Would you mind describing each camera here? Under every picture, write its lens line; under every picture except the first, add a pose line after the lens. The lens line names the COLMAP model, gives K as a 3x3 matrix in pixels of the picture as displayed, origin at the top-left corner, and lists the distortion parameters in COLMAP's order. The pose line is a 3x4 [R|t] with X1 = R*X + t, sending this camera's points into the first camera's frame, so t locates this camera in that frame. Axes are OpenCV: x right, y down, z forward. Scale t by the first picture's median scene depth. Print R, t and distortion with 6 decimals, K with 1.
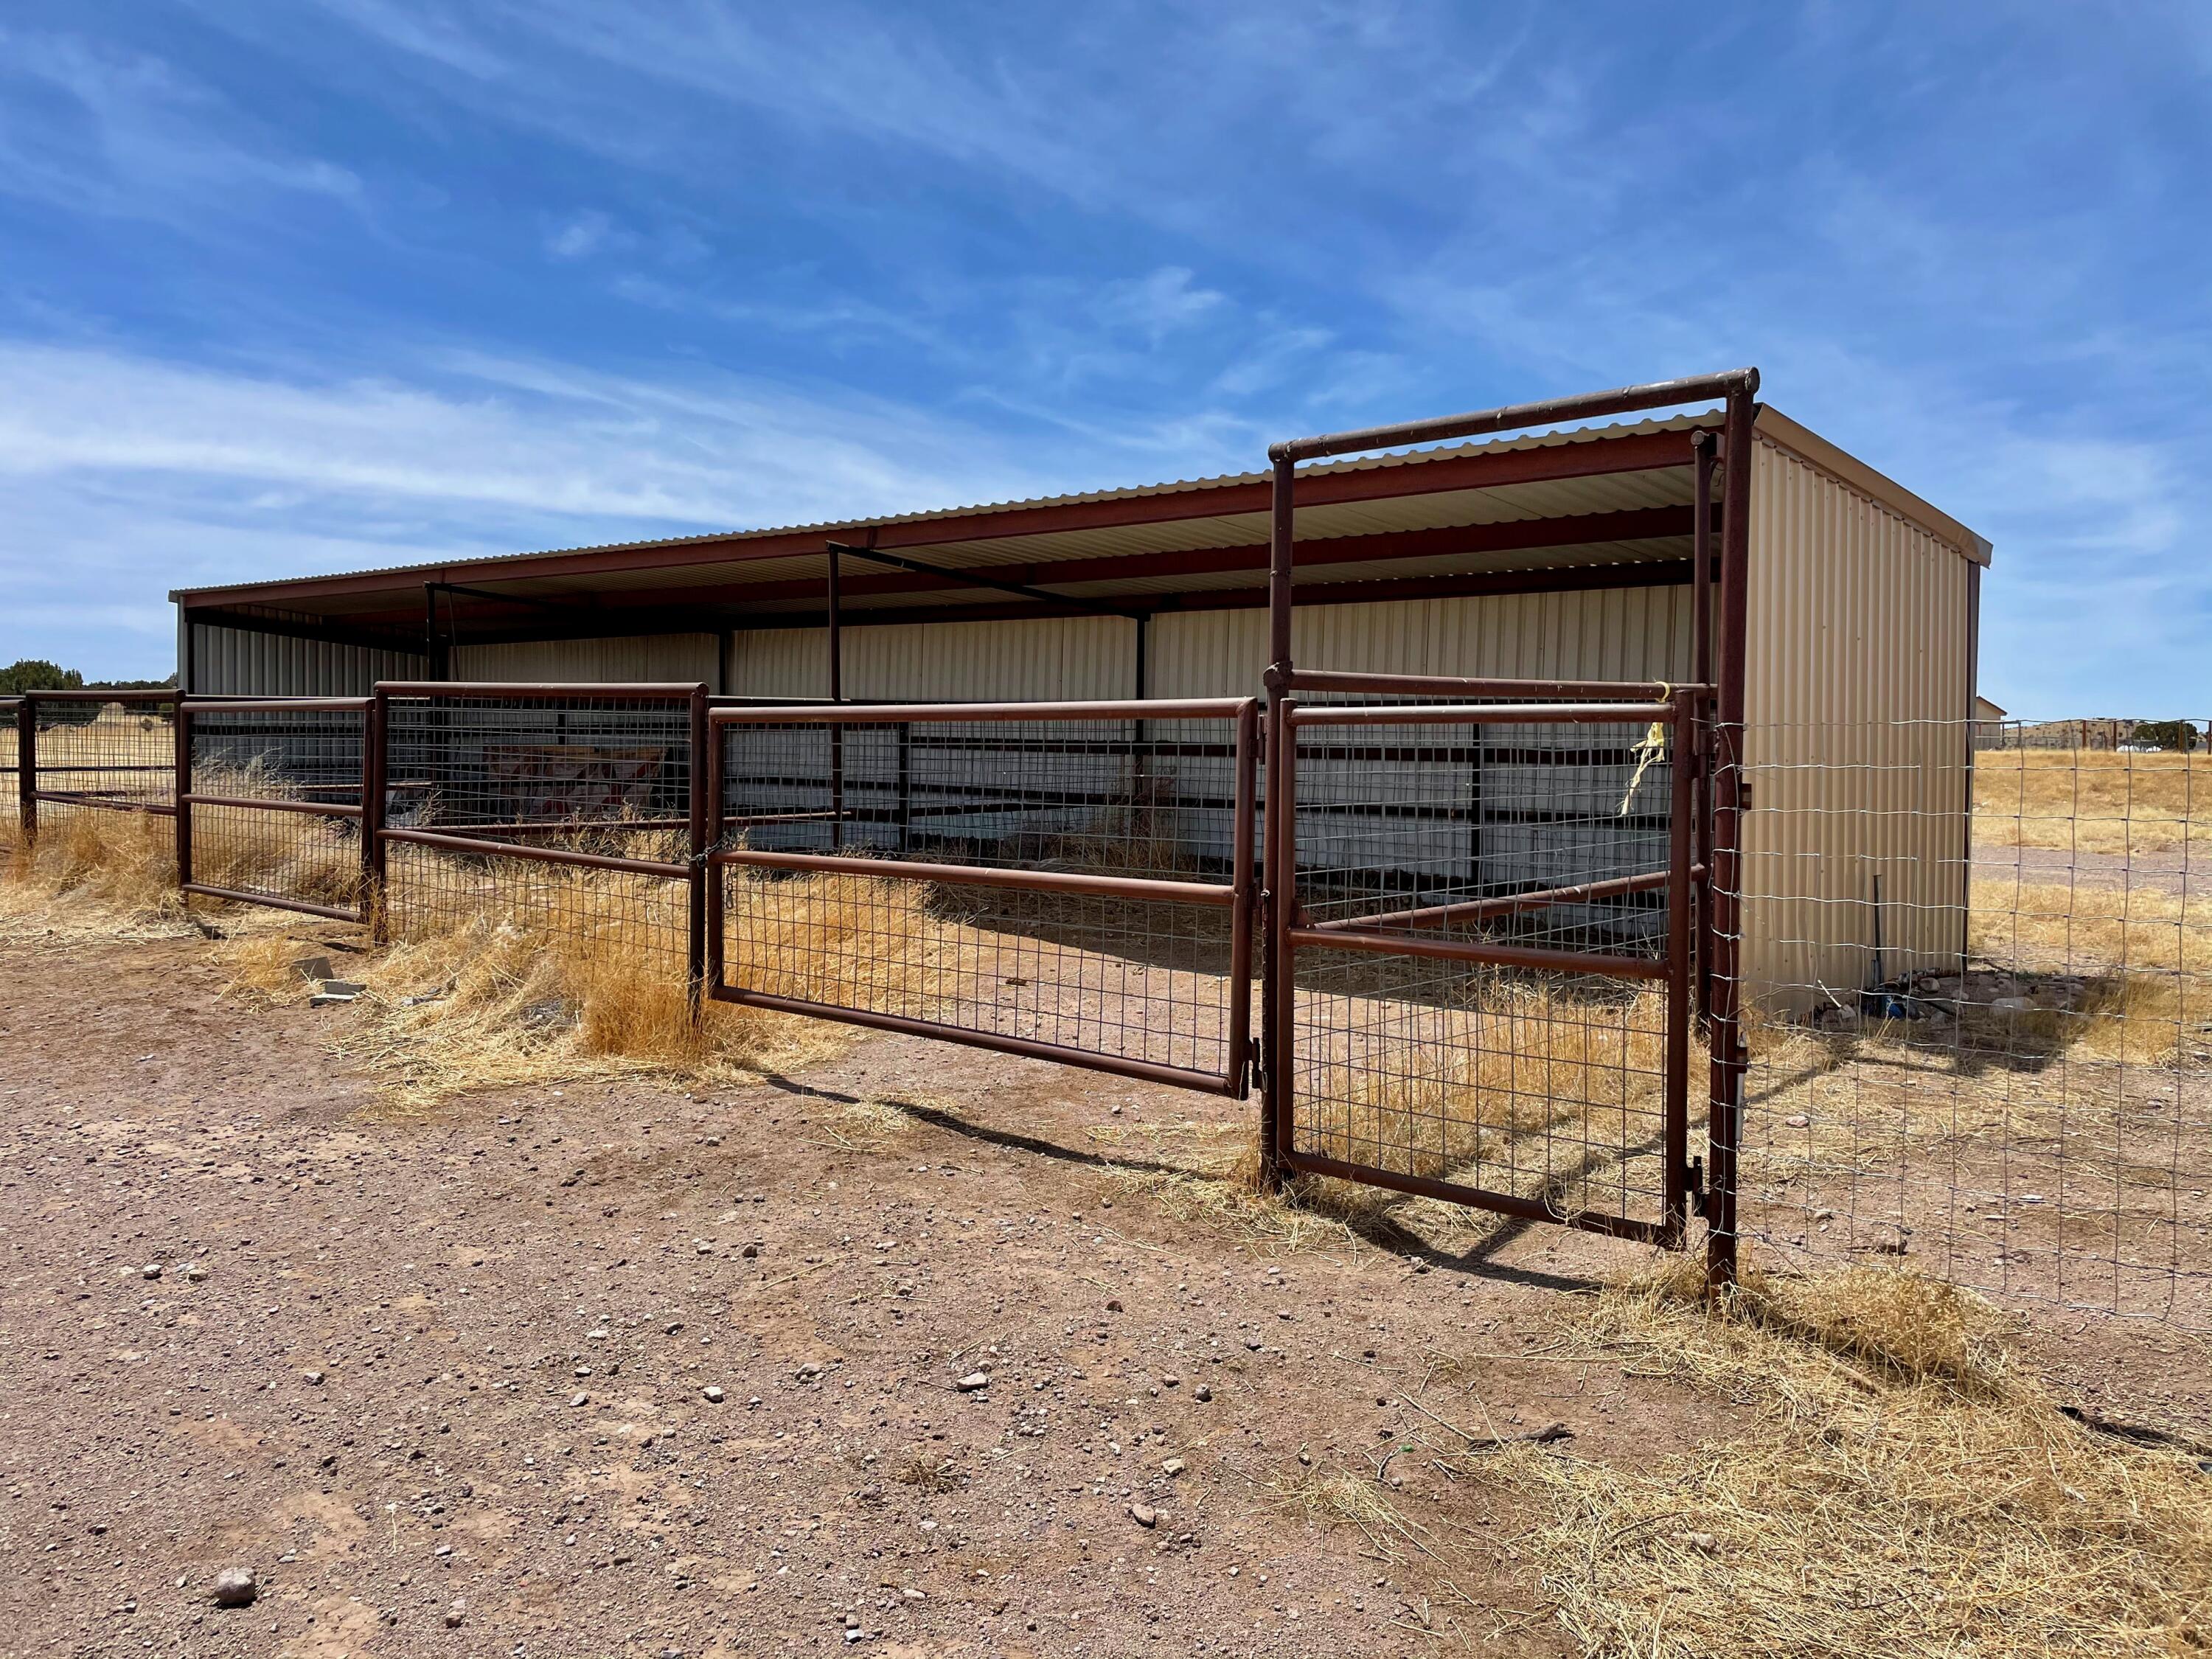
lens RADIAL K [[1665.2, 0, 1118.4], [0, 1665.2, 819.6], [0, 0, 1]] dist [0.086479, 0.001155]
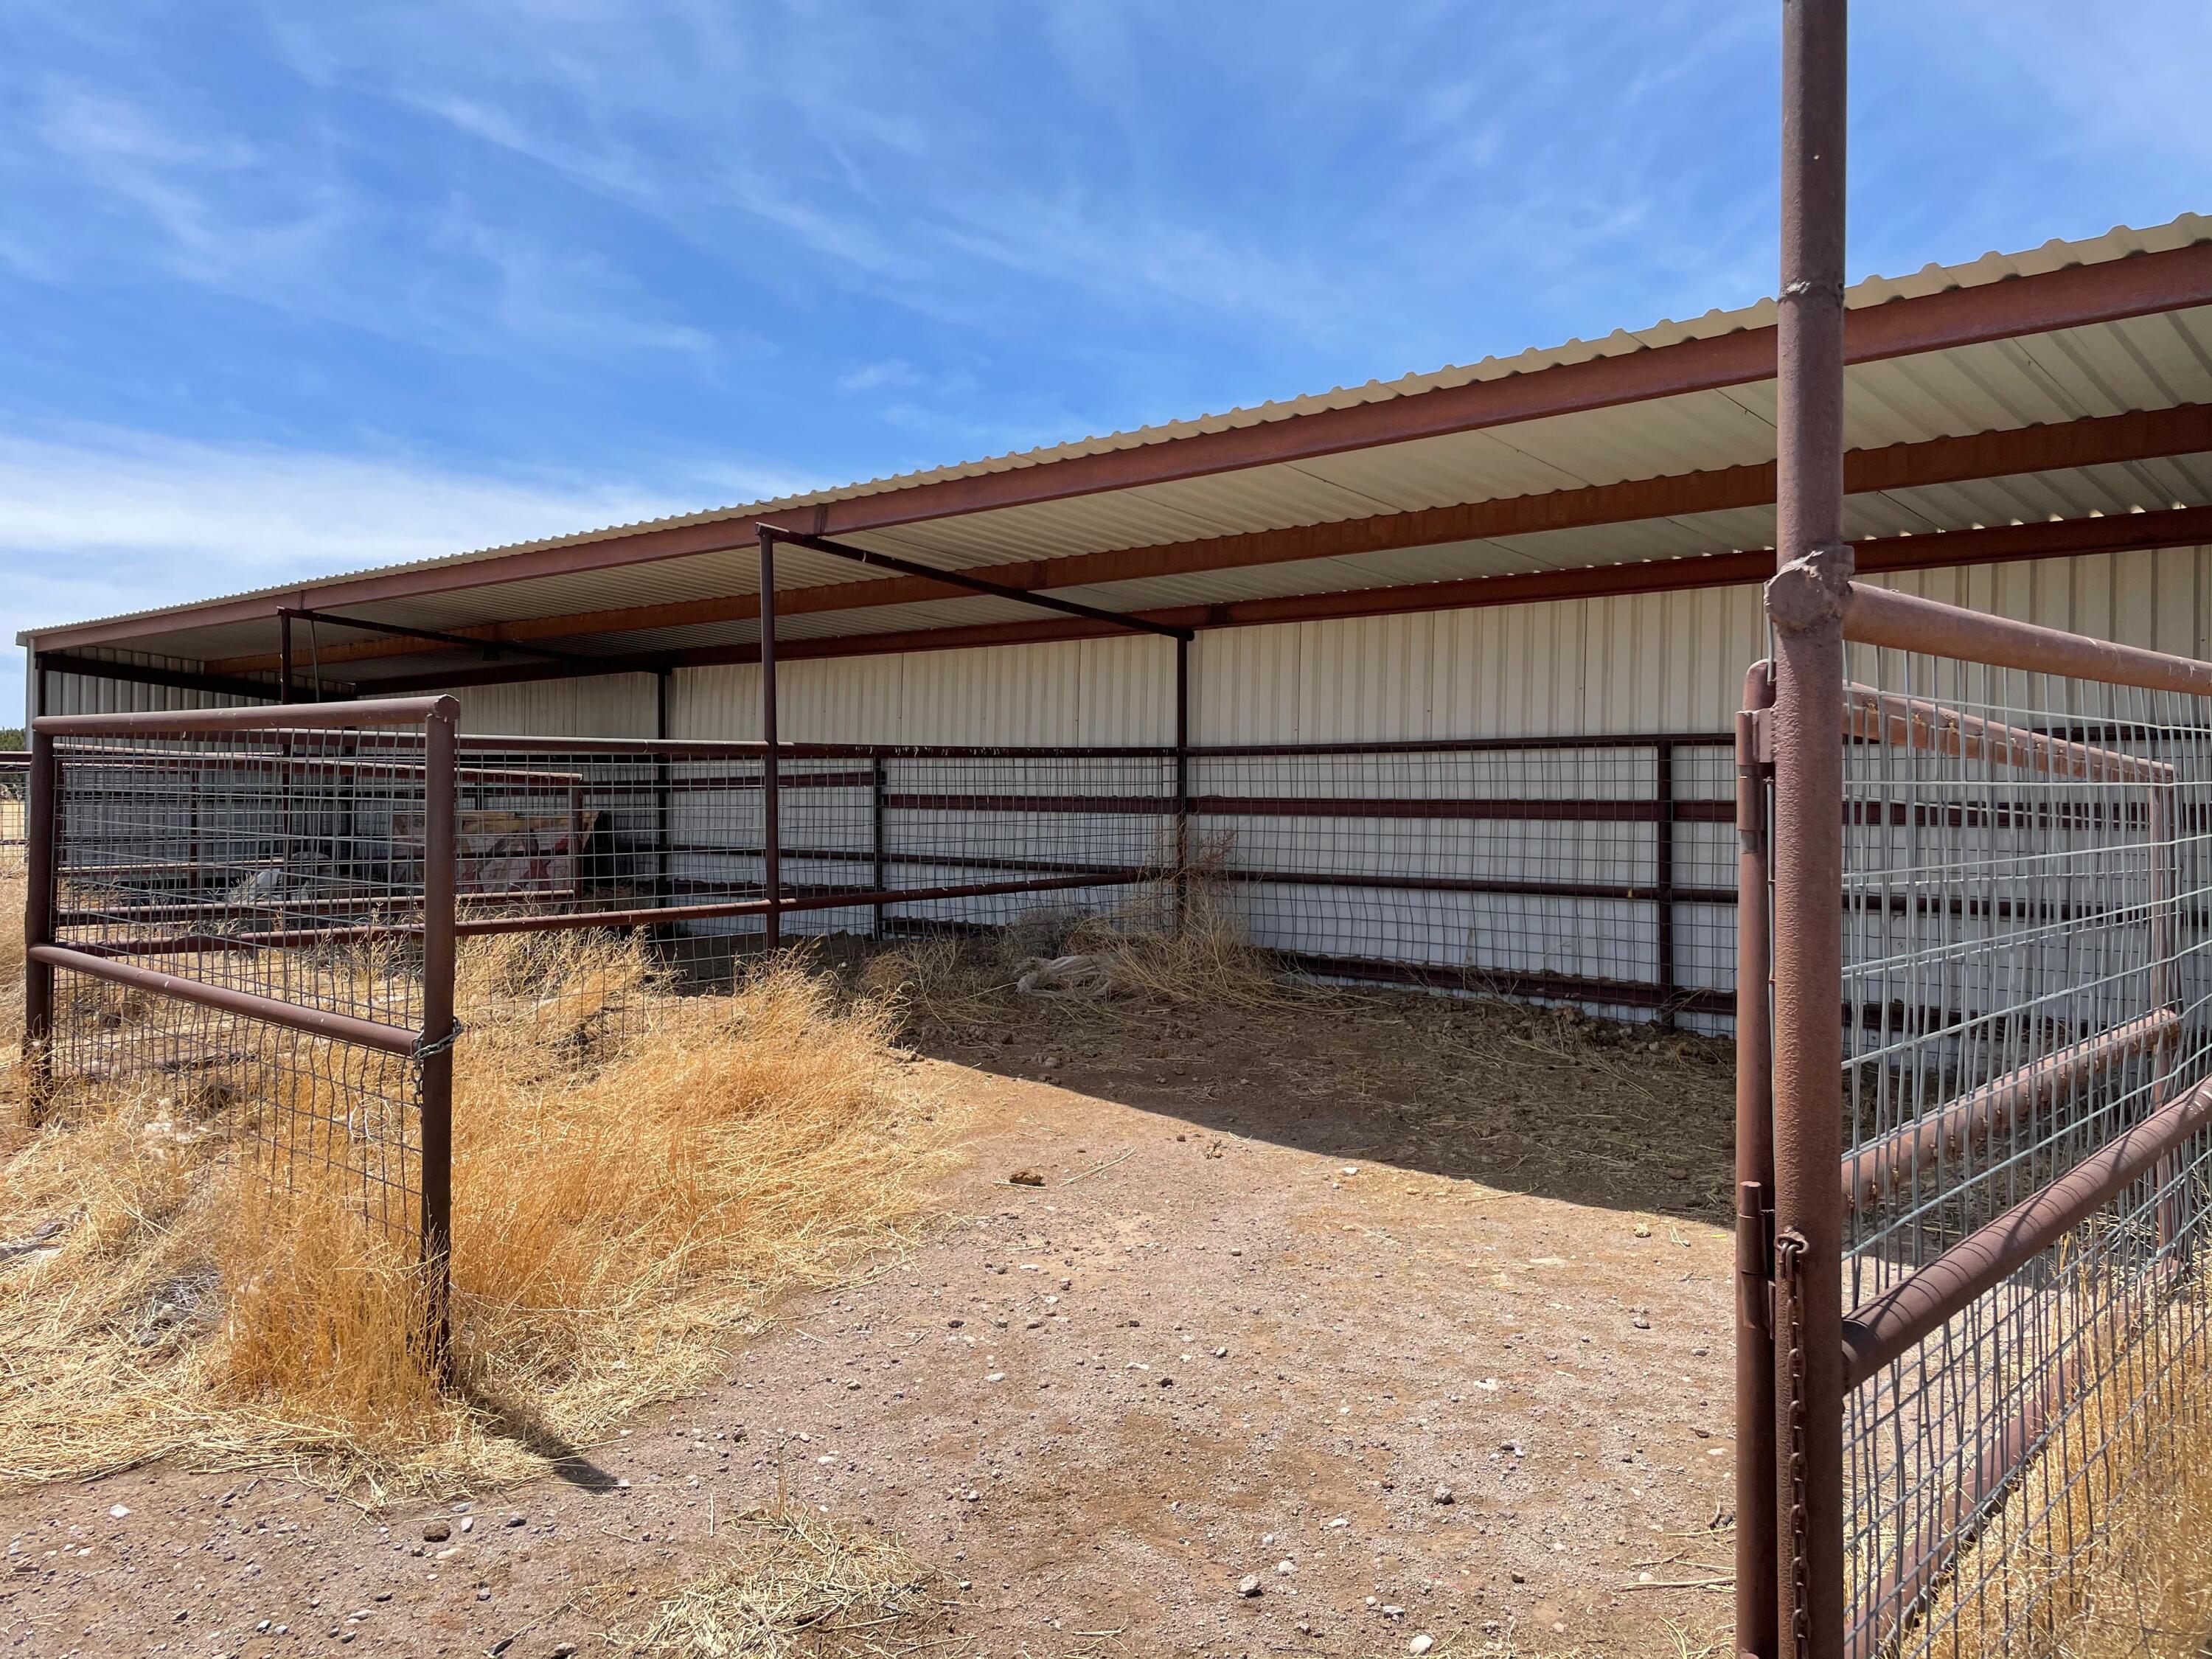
lens RADIAL K [[1665.2, 0, 1095.2], [0, 1665.2, 821.9], [0, 0, 1]] dist [0.086479, 0.001155]
pose [[0.999838, -0.010202, -0.014856, -0.016605], [0.009714, 0.999422, -0.032566, -0.011500], [0.015180, 0.032417, 0.999359, 0.245212]]
